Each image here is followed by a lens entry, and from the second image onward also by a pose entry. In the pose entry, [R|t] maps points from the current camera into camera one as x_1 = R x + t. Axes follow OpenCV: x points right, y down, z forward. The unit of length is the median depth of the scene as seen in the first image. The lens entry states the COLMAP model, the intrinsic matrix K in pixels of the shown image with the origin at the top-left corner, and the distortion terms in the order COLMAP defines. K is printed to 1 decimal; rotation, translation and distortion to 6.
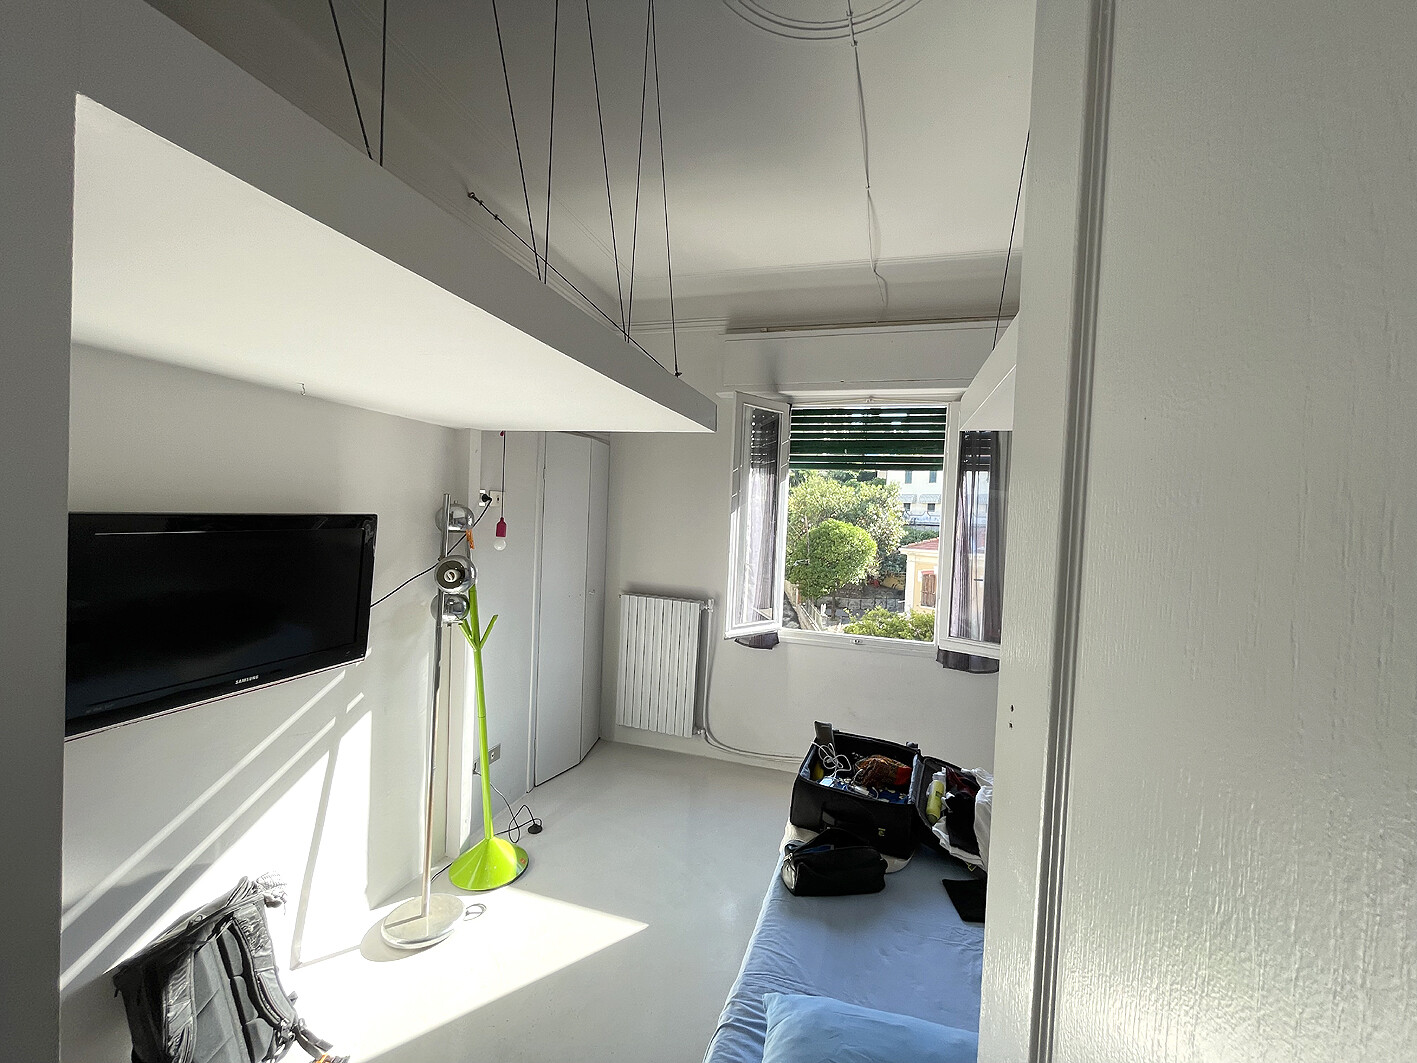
lens RADIAL K [[571.6, 0, 708.5], [0, 571.6, 531.5], [0, 0, 1]] dist [-0.000761, -0.000209]
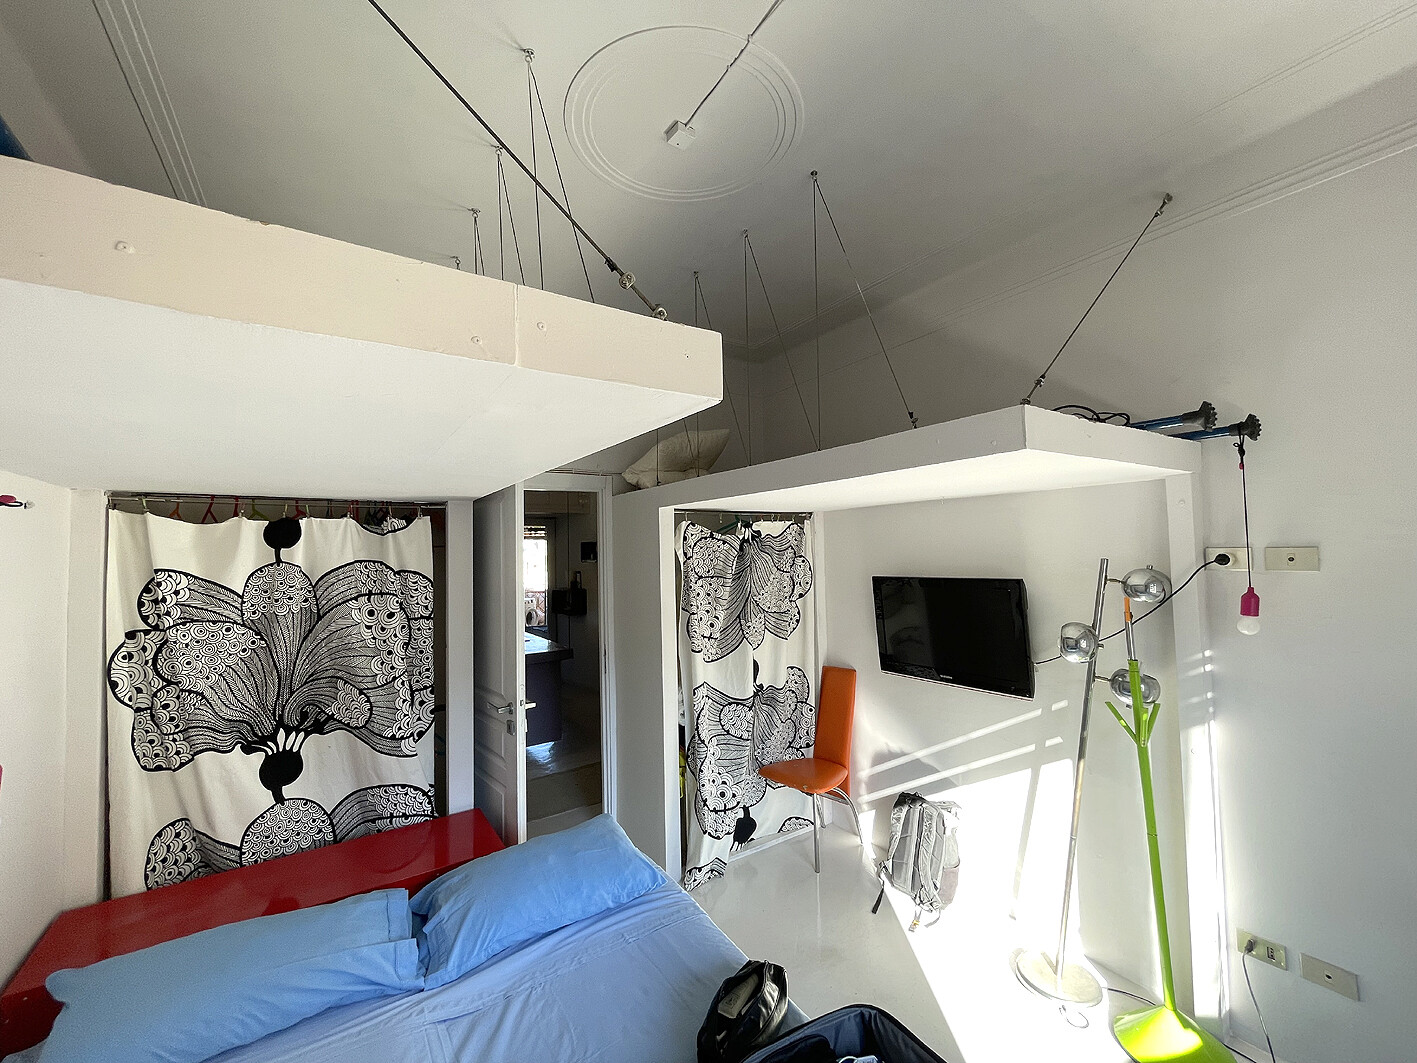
lens RADIAL K [[571.6, 0, 708.5], [0, 571.6, 531.5], [0, 0, 1]] dist [-0.000761, -0.000209]
pose [[-0.651353, -0.053157, -0.756911, 0.740556], [-0.025557, 0.998514, -0.048131, -0.053494], [0.758344, -0.012006, -0.651744, 1.243492]]
